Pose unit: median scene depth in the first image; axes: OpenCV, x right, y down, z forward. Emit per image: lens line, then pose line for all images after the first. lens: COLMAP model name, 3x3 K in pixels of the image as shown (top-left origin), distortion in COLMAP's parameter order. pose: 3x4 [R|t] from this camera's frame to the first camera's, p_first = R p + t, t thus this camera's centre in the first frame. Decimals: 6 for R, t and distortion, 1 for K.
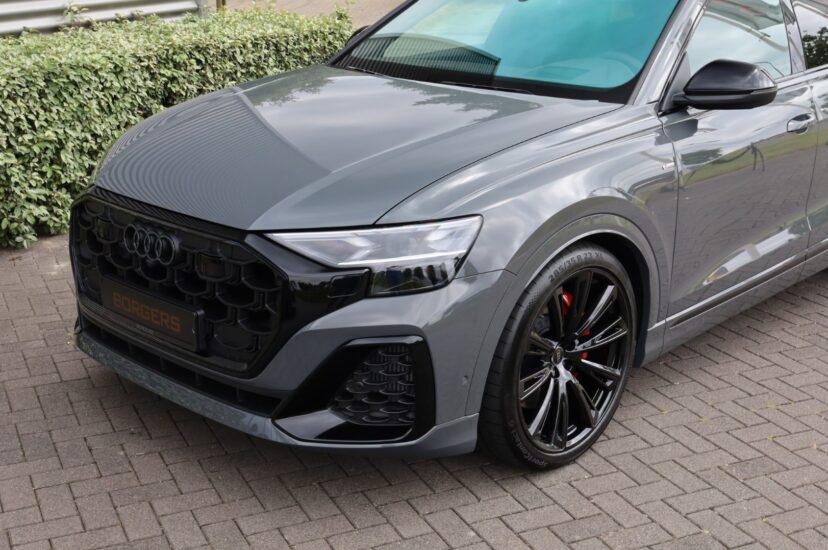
lens RADIAL K [[1069.5, 0, 414.0], [0, 1069.5, 275.0], [0, 0, 1]] dist [0.011827, 0.013884]
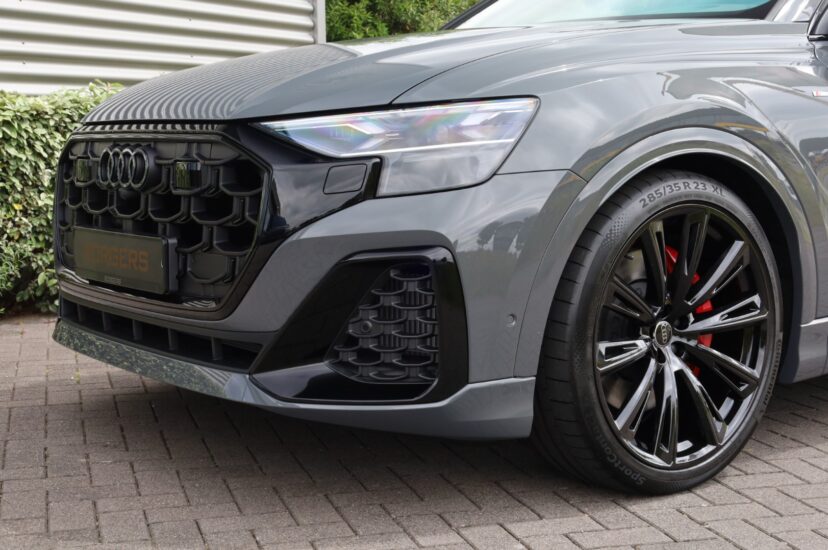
lens RADIAL K [[1235.8, 0, 414.0], [0, 1235.8, 275.0], [0, 0, 1]] dist [0.001205, 0.087669]
pose [[0.987886, 0.008411, -0.154950, 0.102701], [-0.037383, 0.982021, -0.185032, 0.207076], [0.150608, 0.188584, 0.970440, 0.170594]]
